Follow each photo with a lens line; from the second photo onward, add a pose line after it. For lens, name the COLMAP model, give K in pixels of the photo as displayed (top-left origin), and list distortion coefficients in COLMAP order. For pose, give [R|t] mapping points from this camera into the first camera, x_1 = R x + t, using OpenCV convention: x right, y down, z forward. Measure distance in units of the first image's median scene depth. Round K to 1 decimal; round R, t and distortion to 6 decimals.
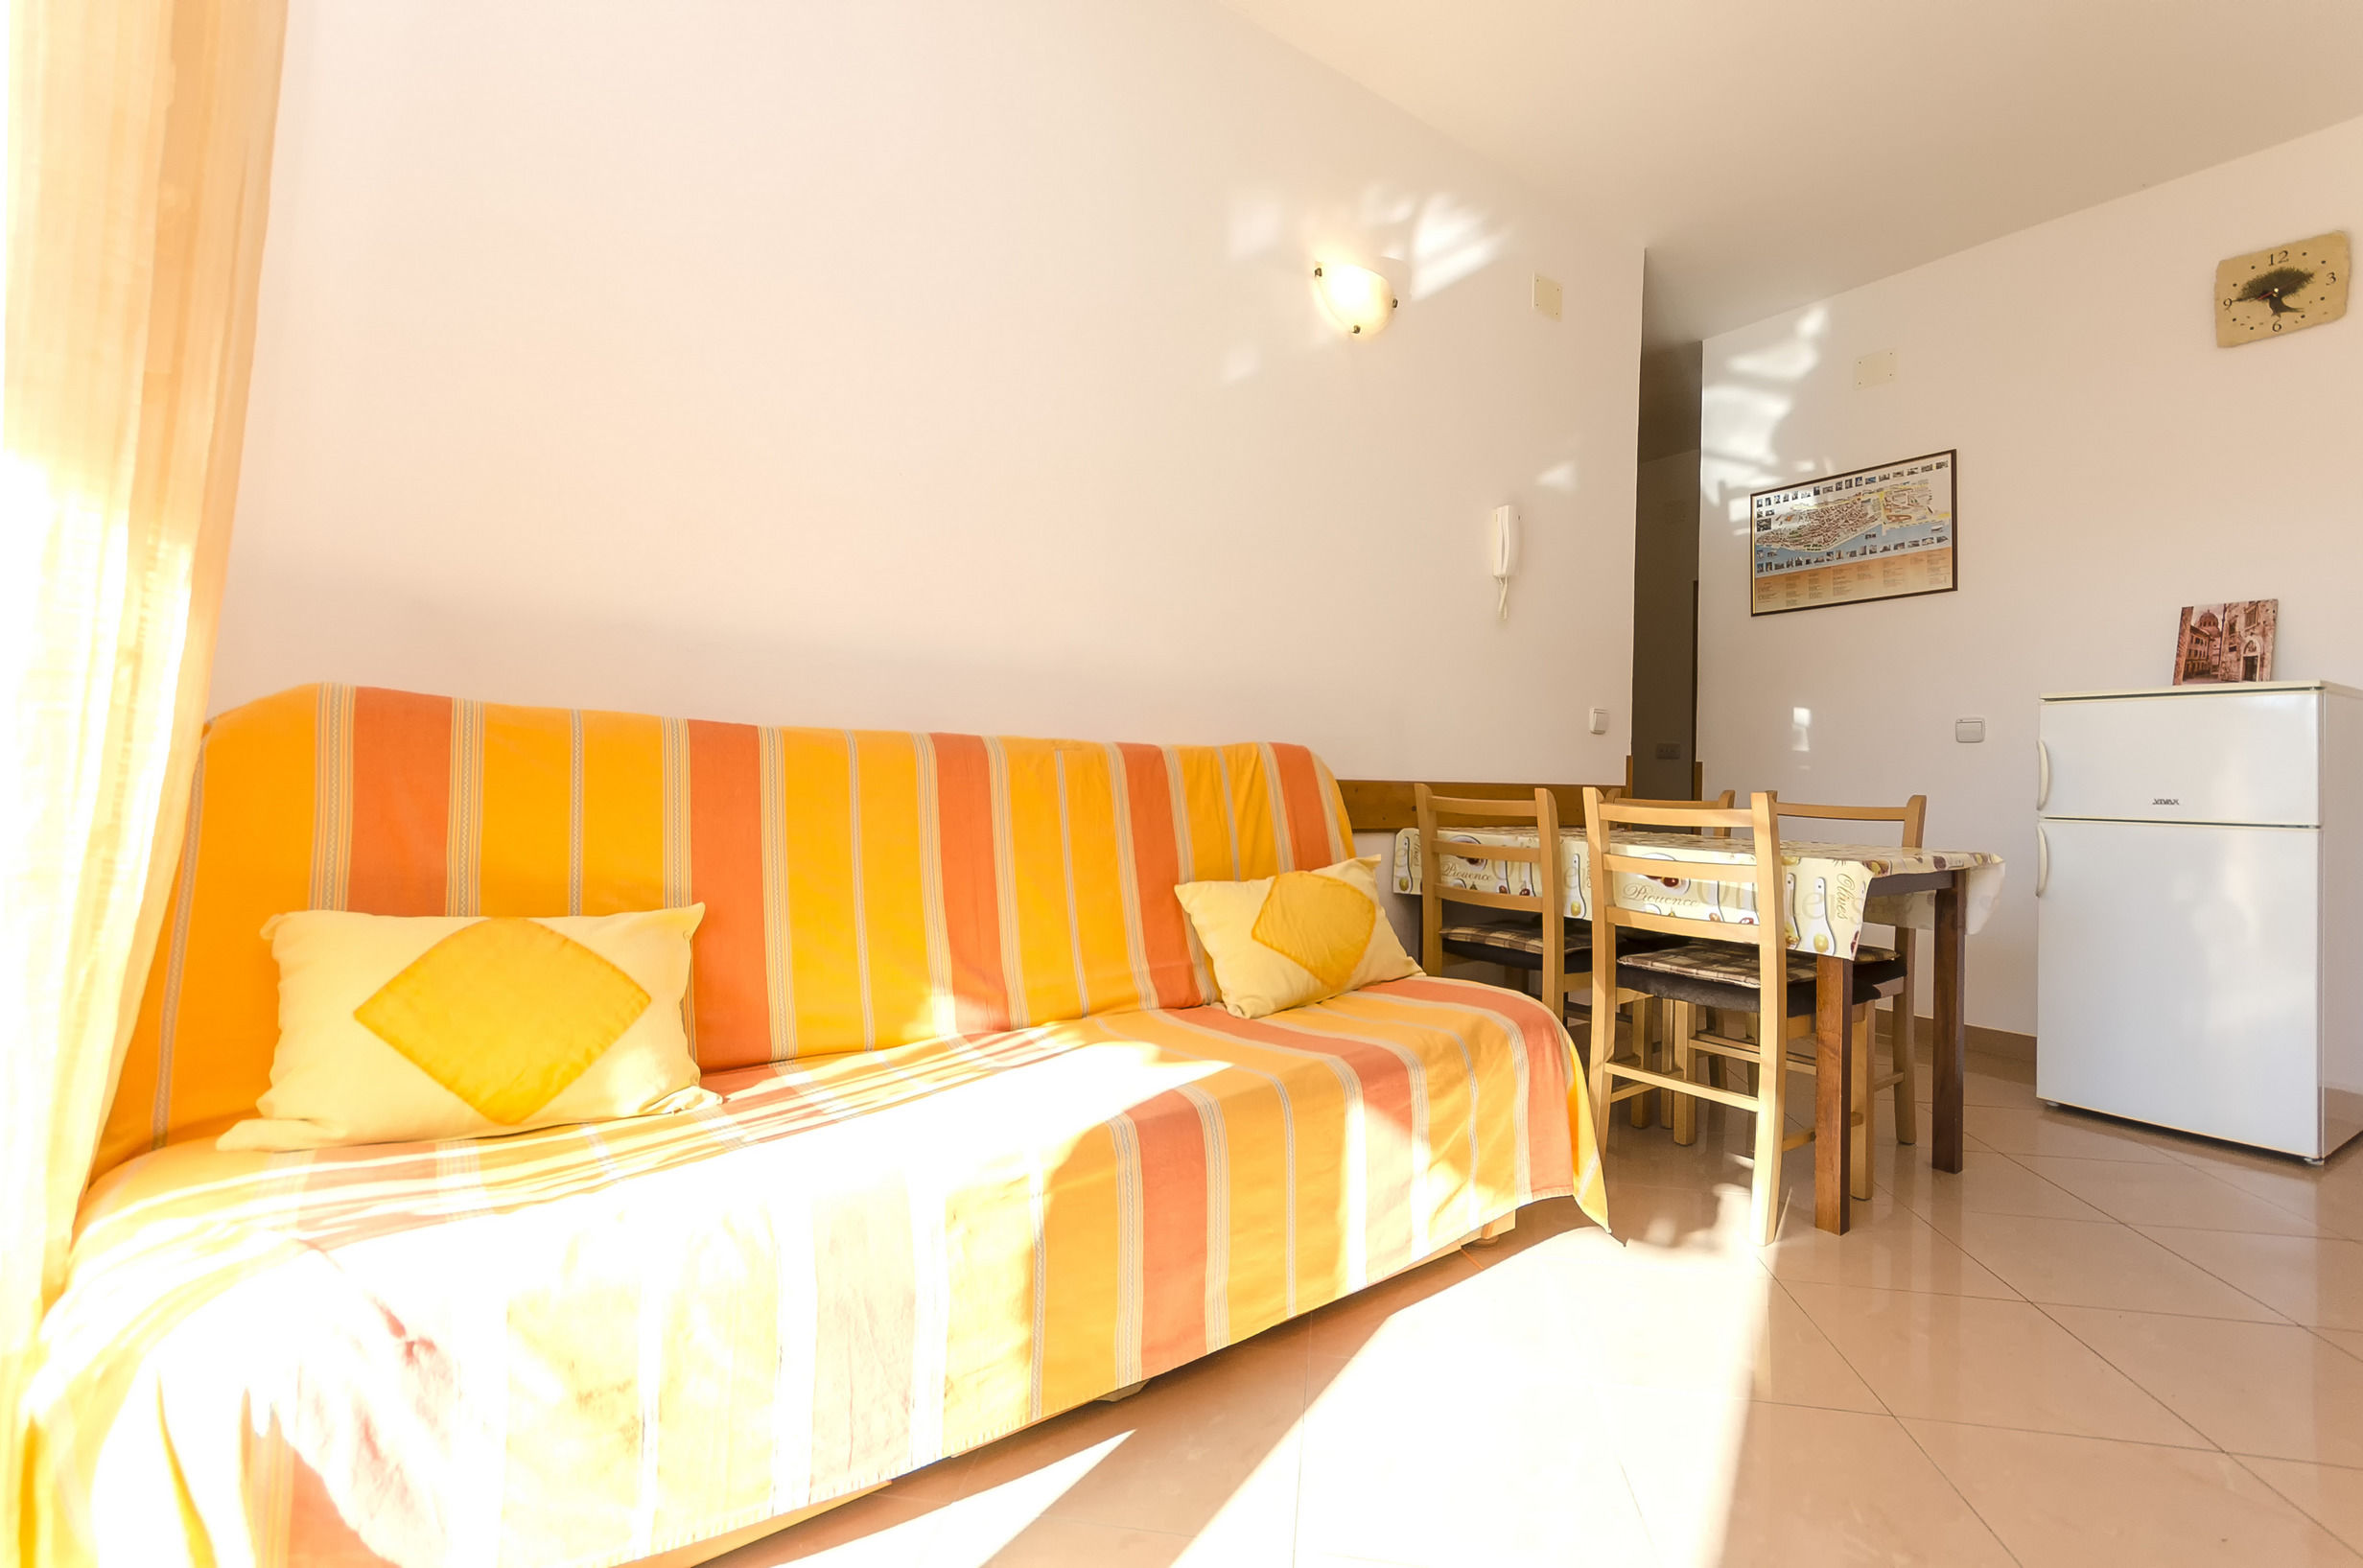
lens RADIAL K [[1081.9, 0, 1181.5], [0, 1081.9, 784.0], [0, 0, 1]] dist [0.000724, 0.000666]
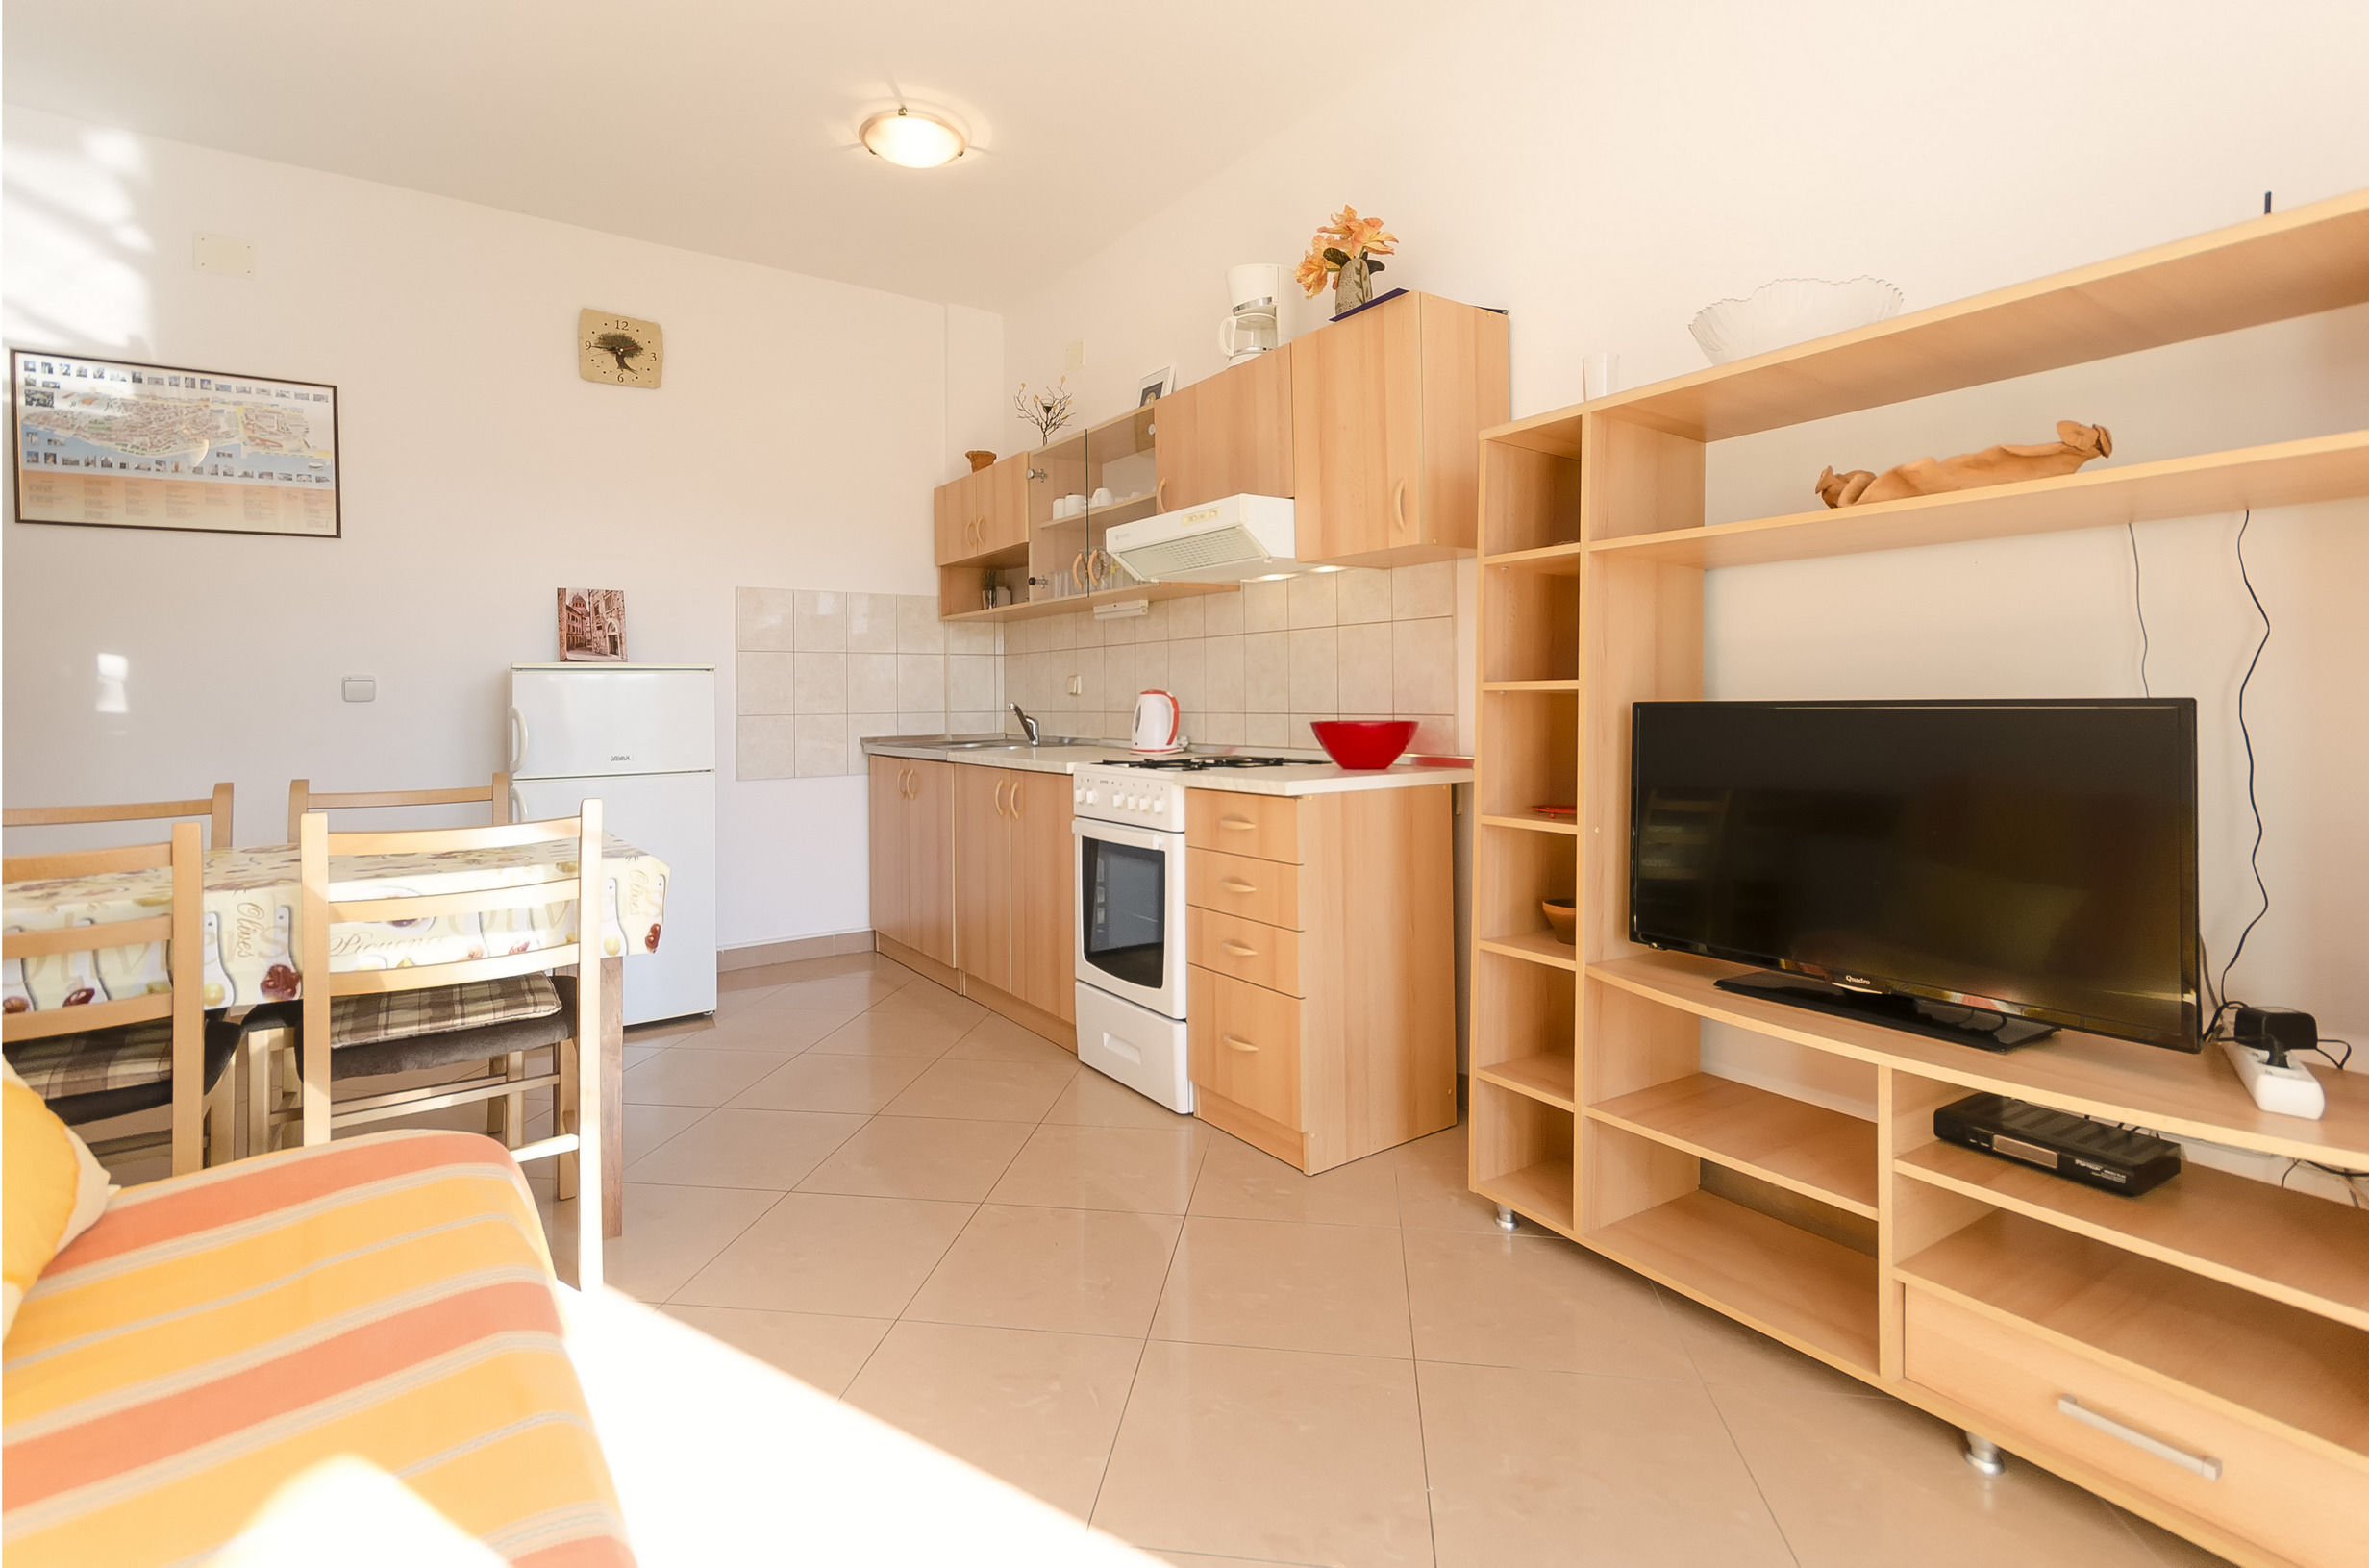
lens RADIAL K [[1059.9, 0, 1183.0], [0, 1059.9, 697.5], [0, 0, 1]] dist [0.000973, 0.000219]
pose [[-0.021763, -0.023925, 0.999477, -0.210042], [0.017359, 0.999554, 0.024305, -0.051362], [-0.999612, 0.017879, -0.021337, 0.295666]]
